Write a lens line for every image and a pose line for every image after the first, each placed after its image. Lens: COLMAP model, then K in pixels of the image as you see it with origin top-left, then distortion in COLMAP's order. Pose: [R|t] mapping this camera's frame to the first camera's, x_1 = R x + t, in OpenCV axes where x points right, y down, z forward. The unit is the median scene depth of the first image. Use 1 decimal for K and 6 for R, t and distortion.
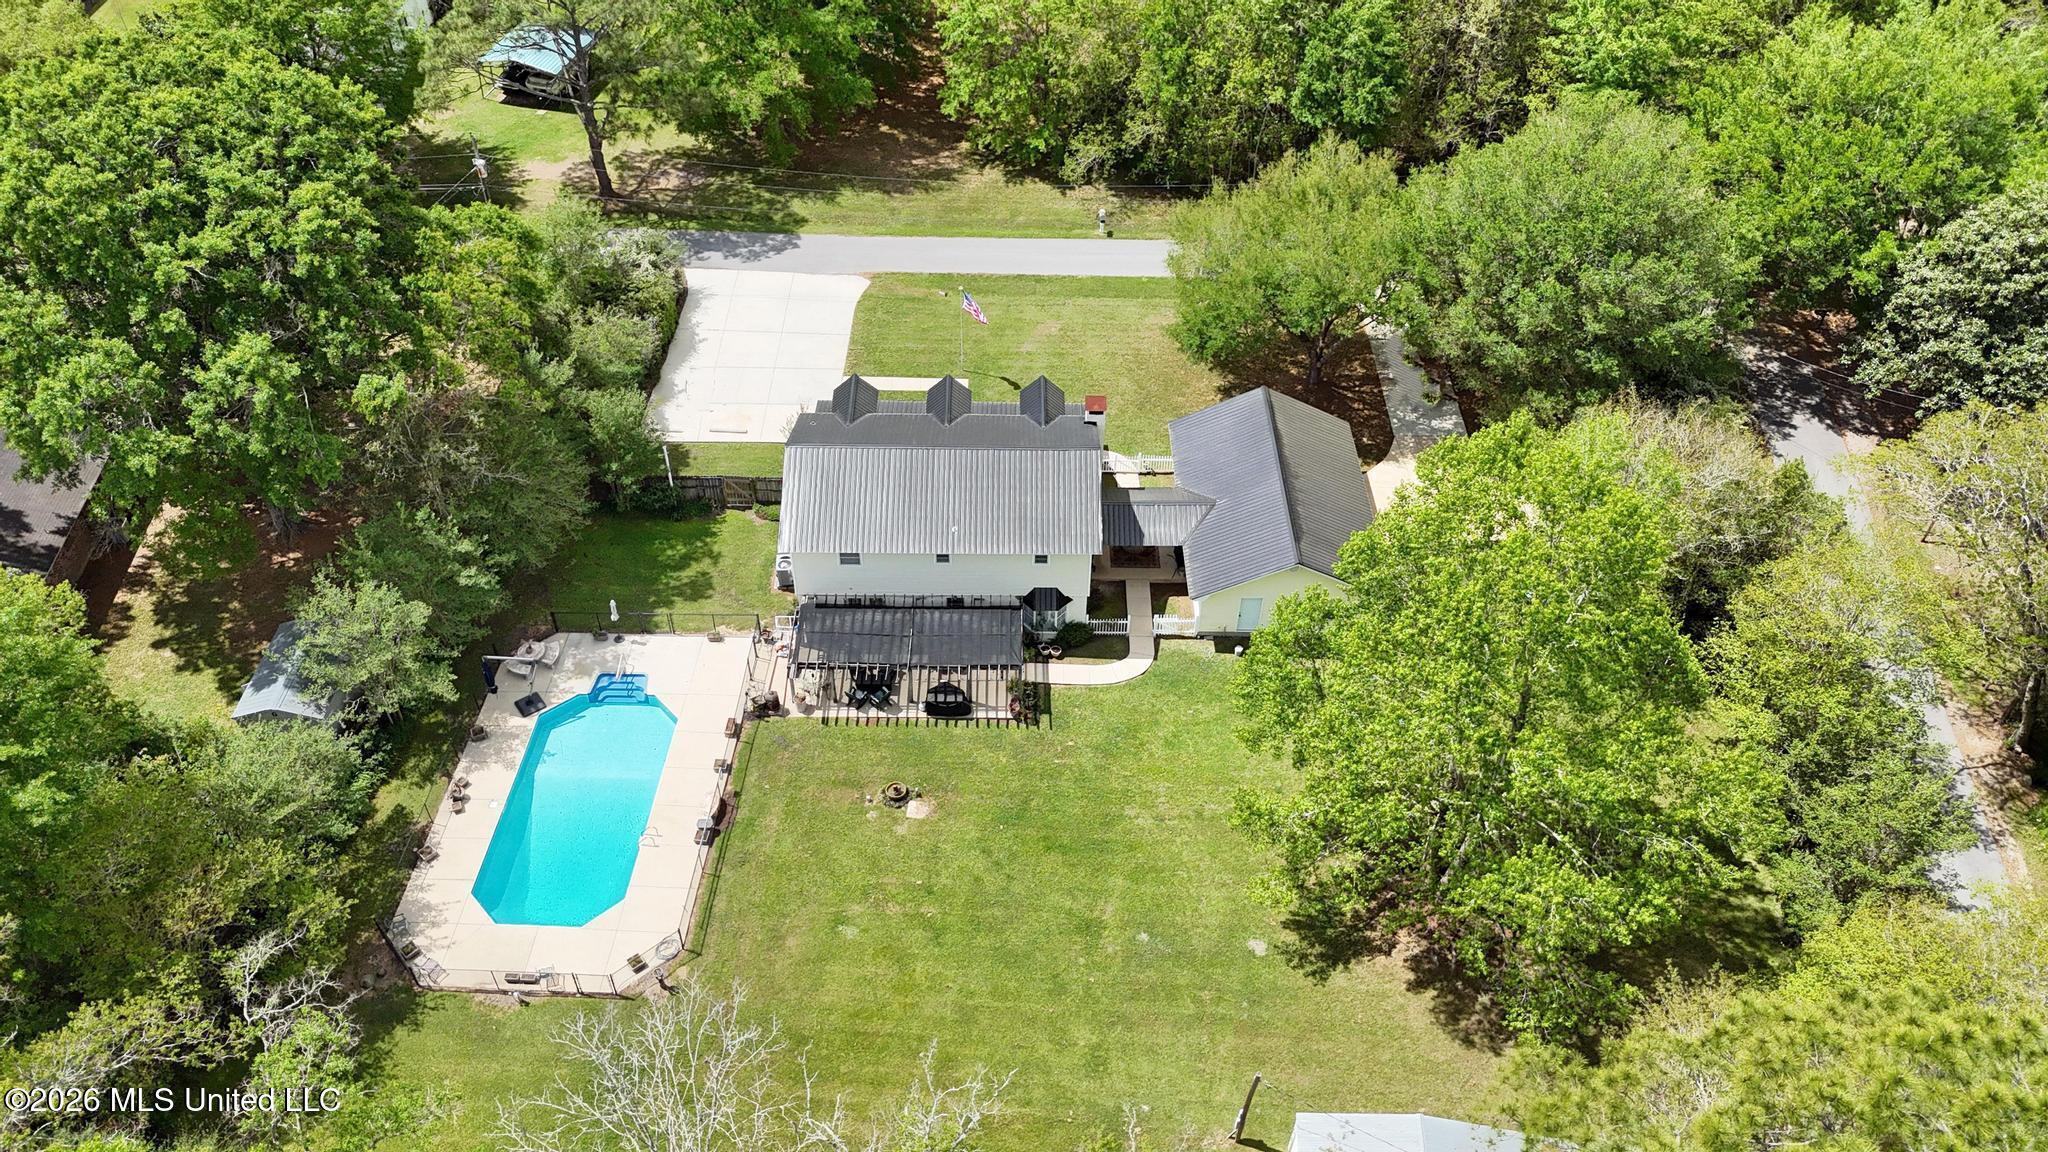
lens RADIAL K [[1507.5, 0, 1024.0], [0, 1507.5, 576.0], [0, 0, 1]] dist [0.097170, -0.121137]
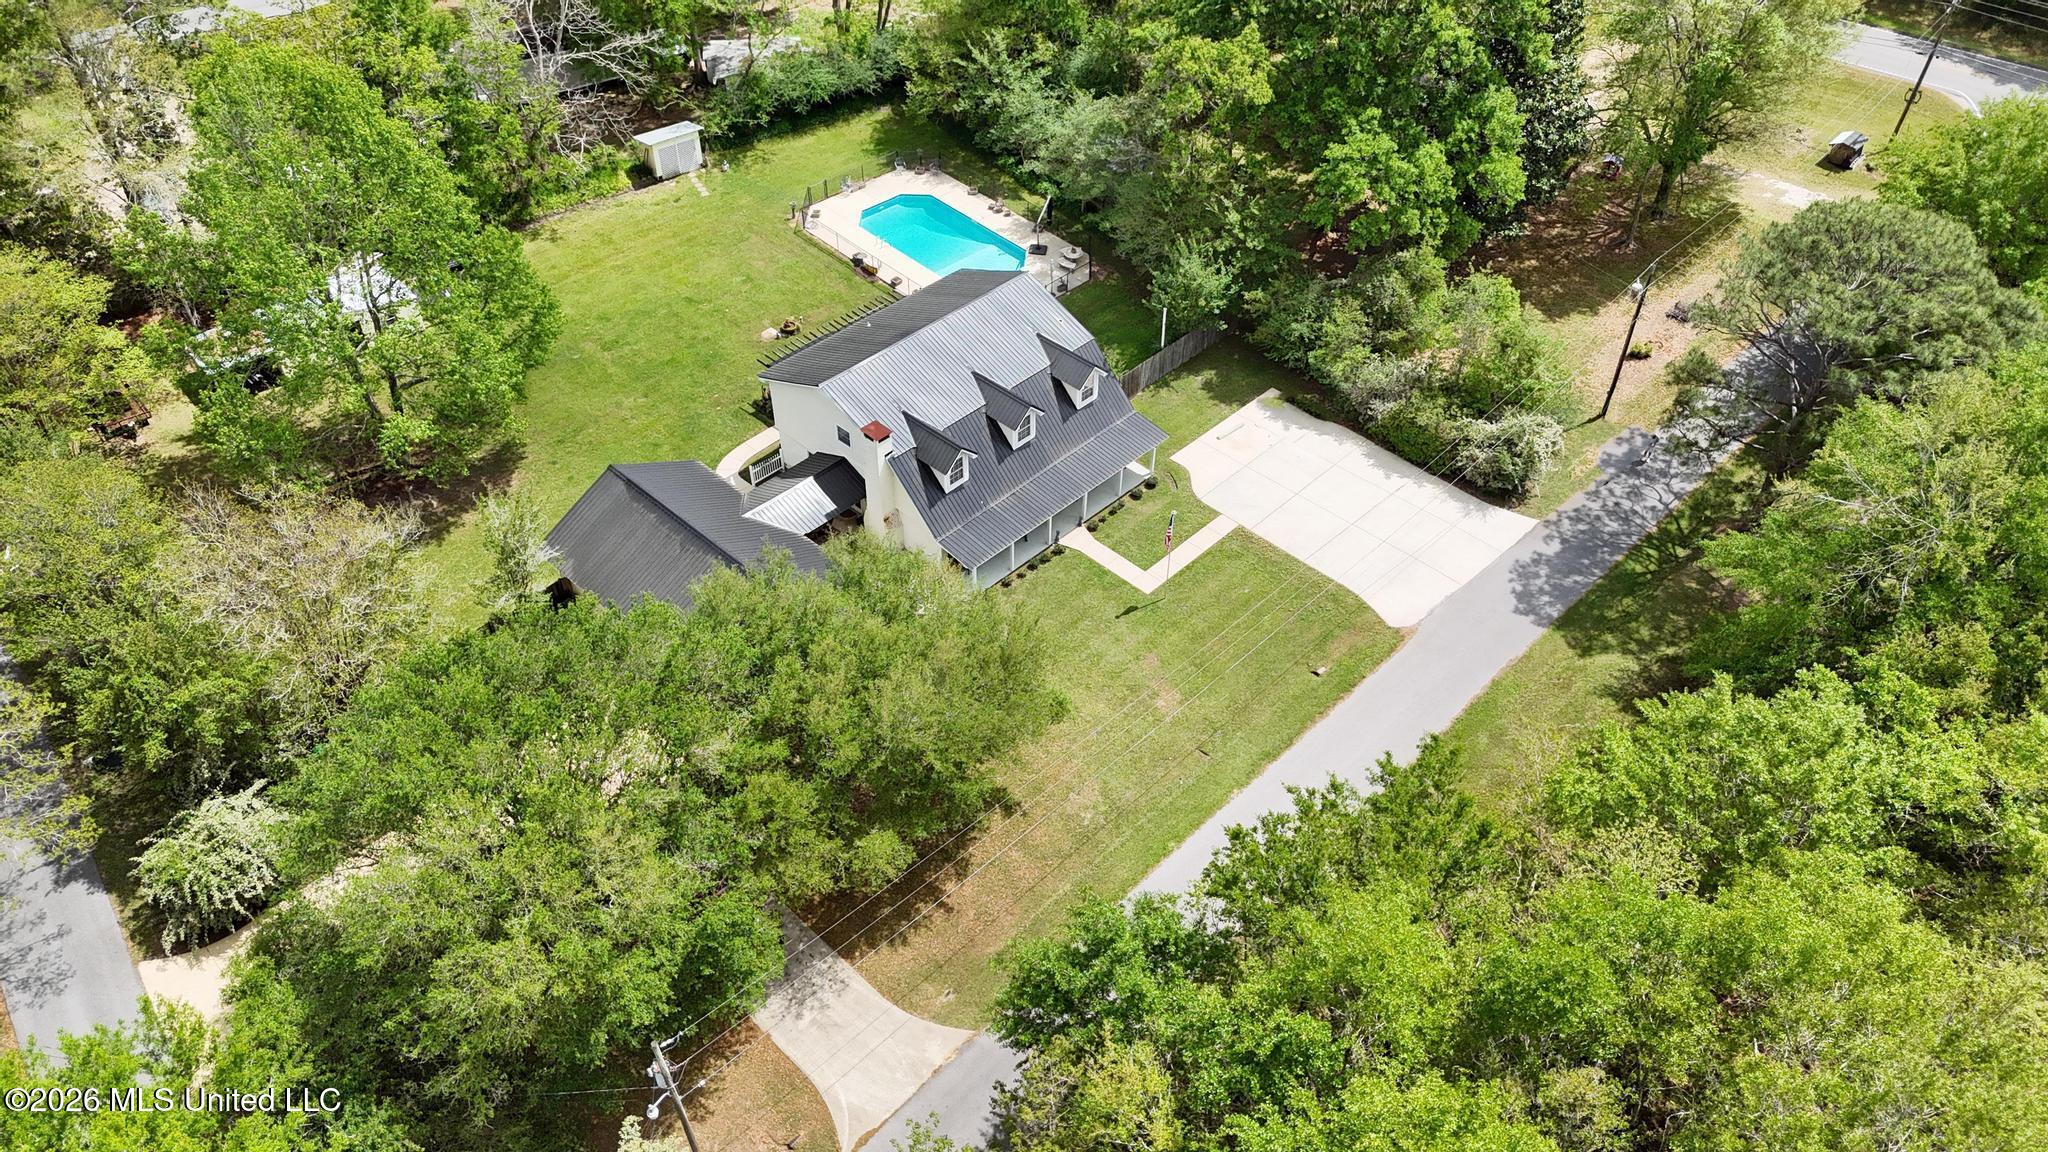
lens RADIAL K [[1507.5, 0, 1024.0], [0, 1507.5, 576.0], [0, 0, 1]] dist [0.097170, -0.121137]
pose [[-0.695335, 0.476419, -0.538084, 0.577976], [-0.509580, 0.201134, 0.836584, -1.007291], [0.506791, 0.855903, 0.102918, 1.084917]]
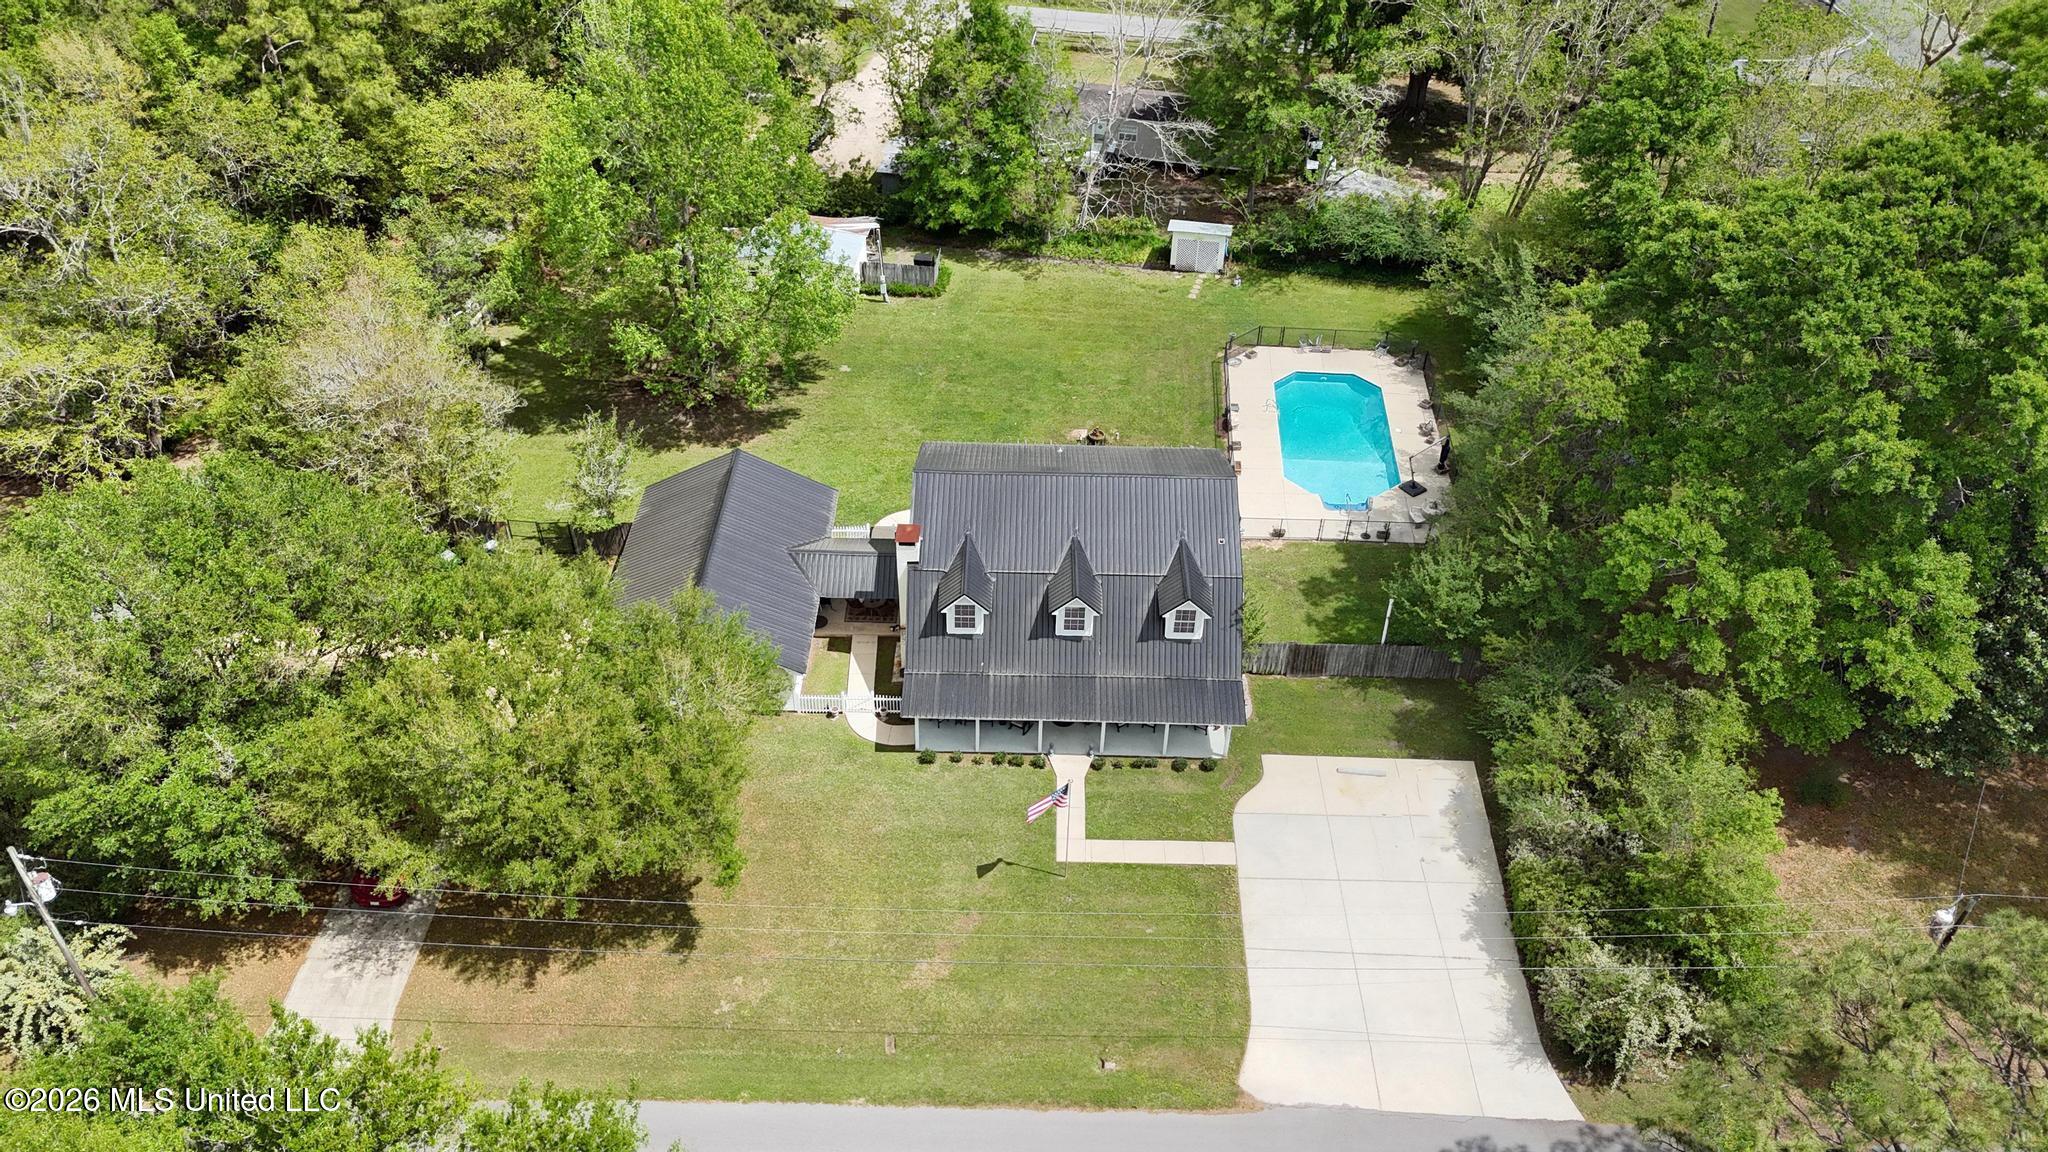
lens RADIAL K [[1507.5, 0, 1024.0], [0, 1507.5, 576.0], [0, 0, 1]] dist [0.097170, -0.121137]
pose [[-0.999420, -0.032969, -0.008564, -0.014895], [-0.012378, 0.117276, 0.993022, -1.048914], [-0.031734, 0.992552, -0.117616, 1.189074]]
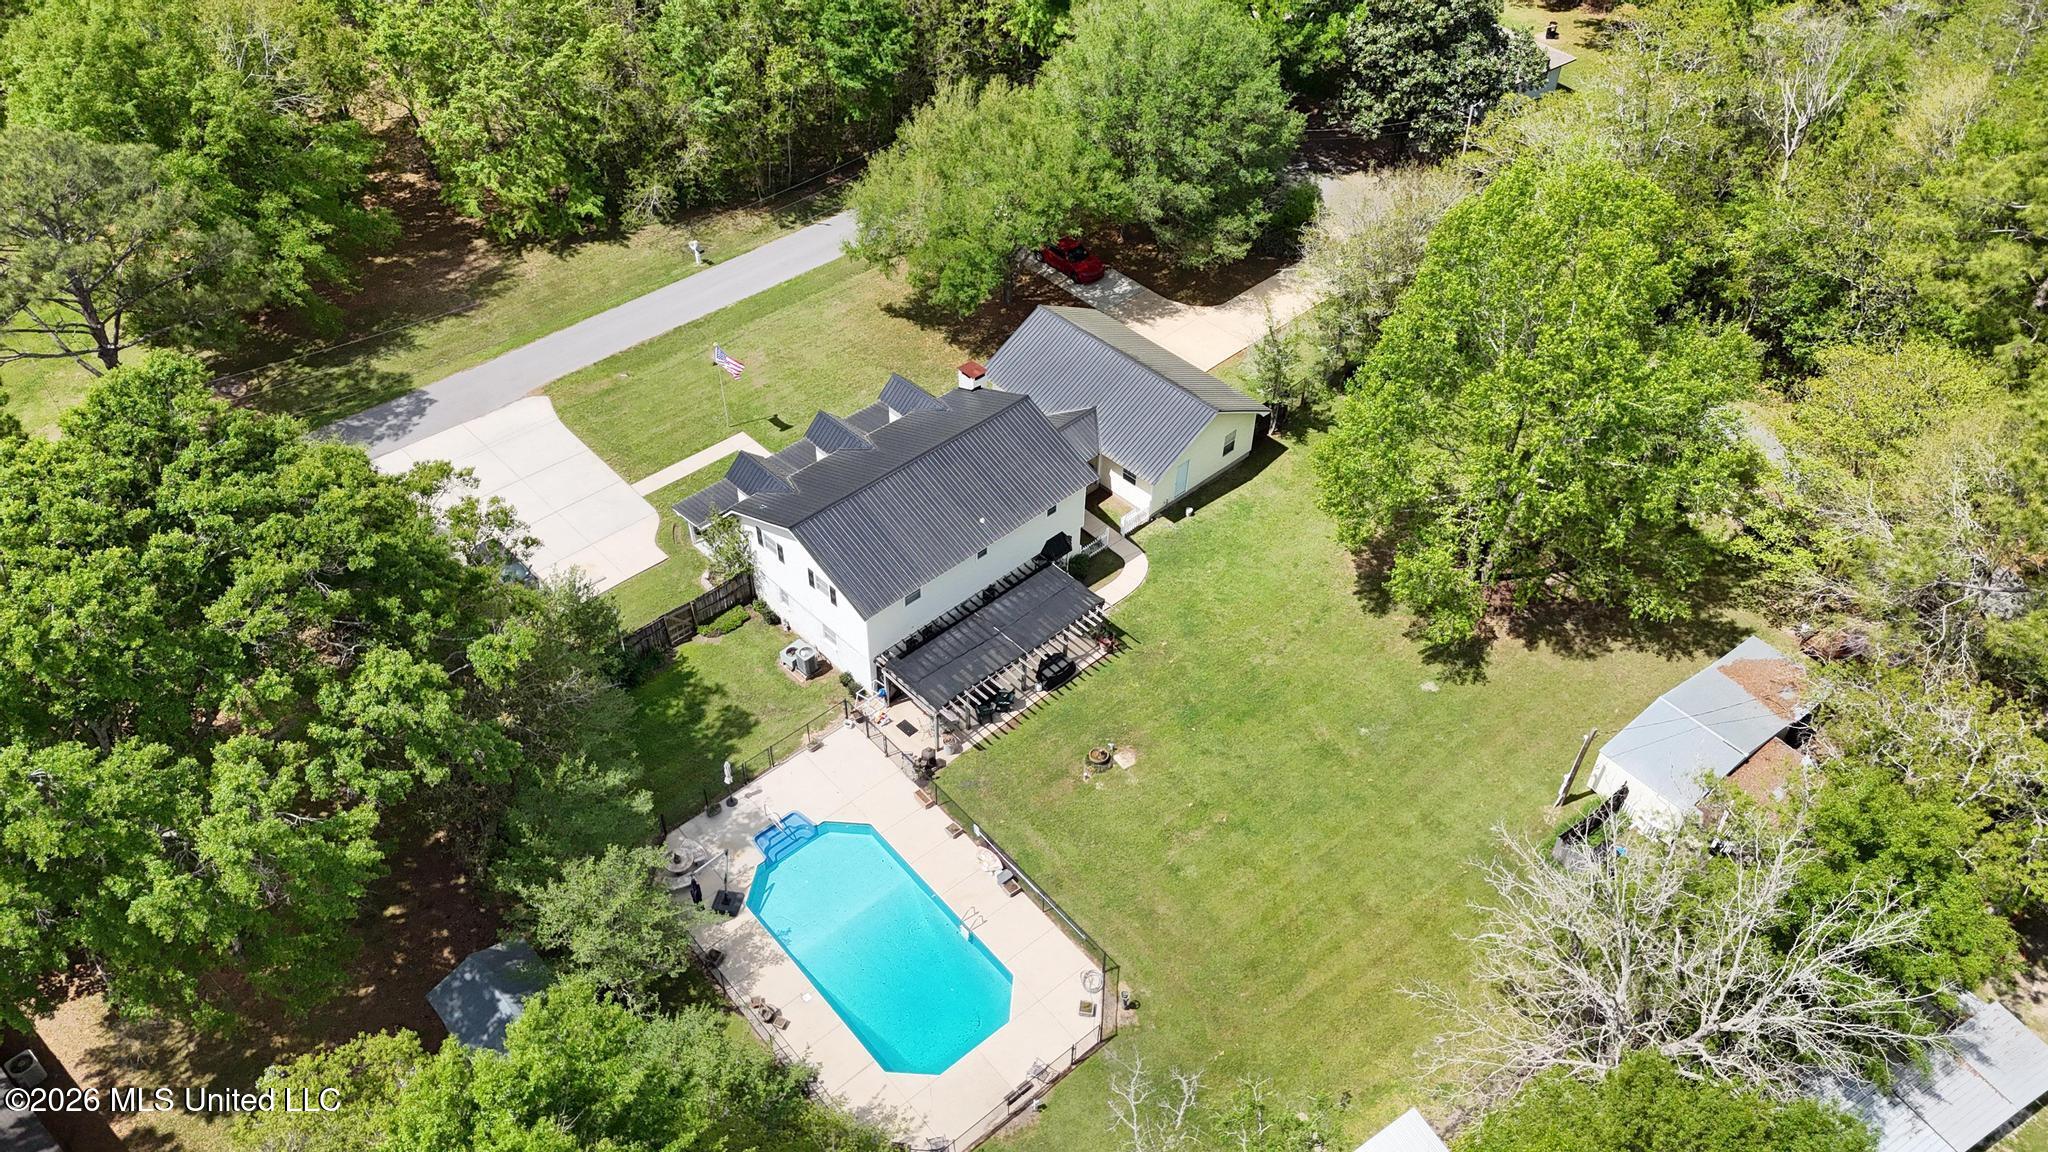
lens RADIAL K [[1507.5, 0, 1024.0], [0, 1507.5, 576.0], [0, 0, 1]] dist [0.097170, -0.121137]
pose [[0.727047, -0.467311, 0.503014, -0.545392], [0.469316, 0.873003, 0.132699, -0.117780], [-0.501145, 0.139594, 0.854030, 0.119556]]
